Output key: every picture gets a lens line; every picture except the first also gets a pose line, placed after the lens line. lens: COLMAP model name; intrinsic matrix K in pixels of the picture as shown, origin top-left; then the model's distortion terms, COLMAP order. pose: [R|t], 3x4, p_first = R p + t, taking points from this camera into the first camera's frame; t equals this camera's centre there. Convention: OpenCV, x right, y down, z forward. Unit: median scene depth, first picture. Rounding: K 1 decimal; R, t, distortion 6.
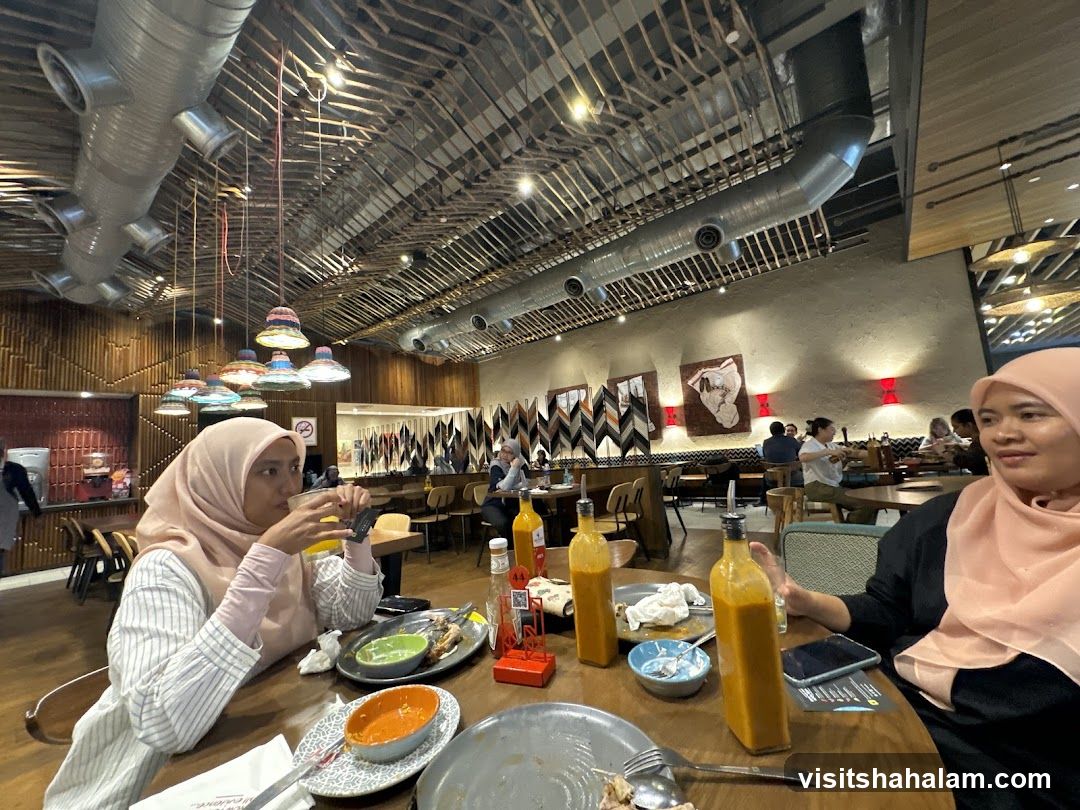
lens RADIAL K [[425.4, 0, 540.0], [0, 425.4, 405.0], [0, 0, 1]] dist [-0.026037, 0.000127]
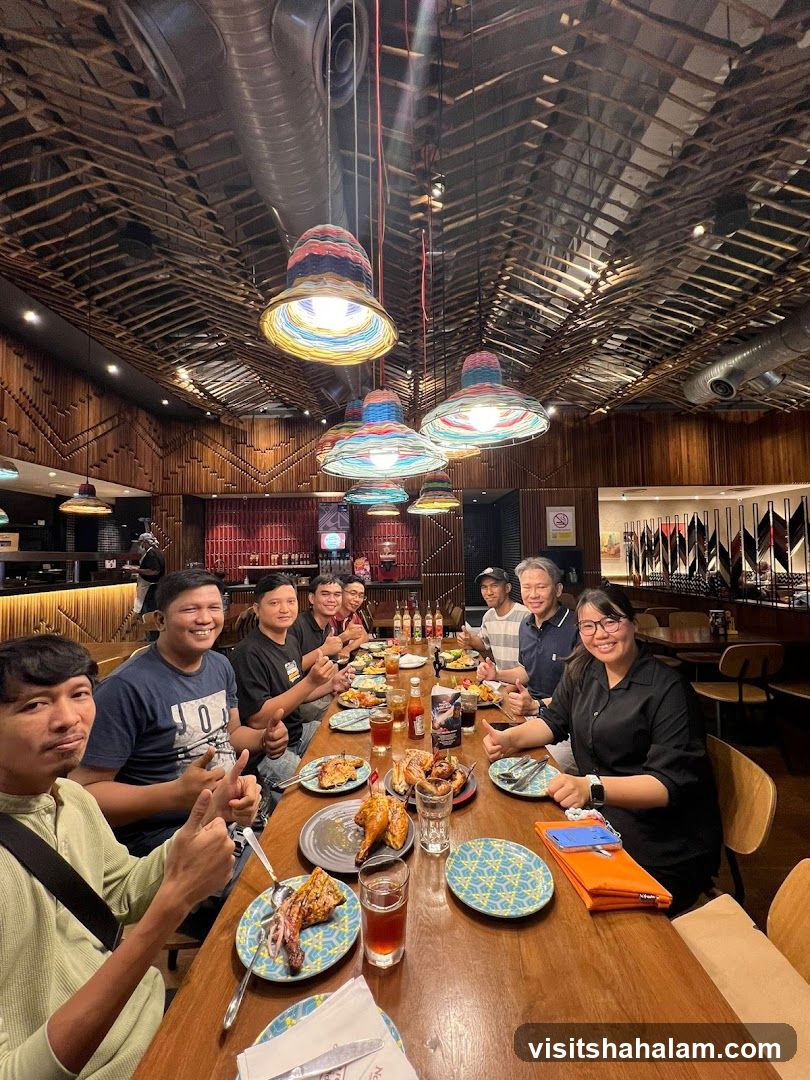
lens RADIAL K [[425.4, 0, 405.0], [0, 425.4, 540.0], [0, 0, 1]] dist [-0.026037, 0.000127]
pose [[0.620374, 0.039505, -0.783311, -0.083122], [0.054262, 0.994176, 0.093114, -0.001968], [0.782427, -0.100270, 0.614617, 0.231199]]
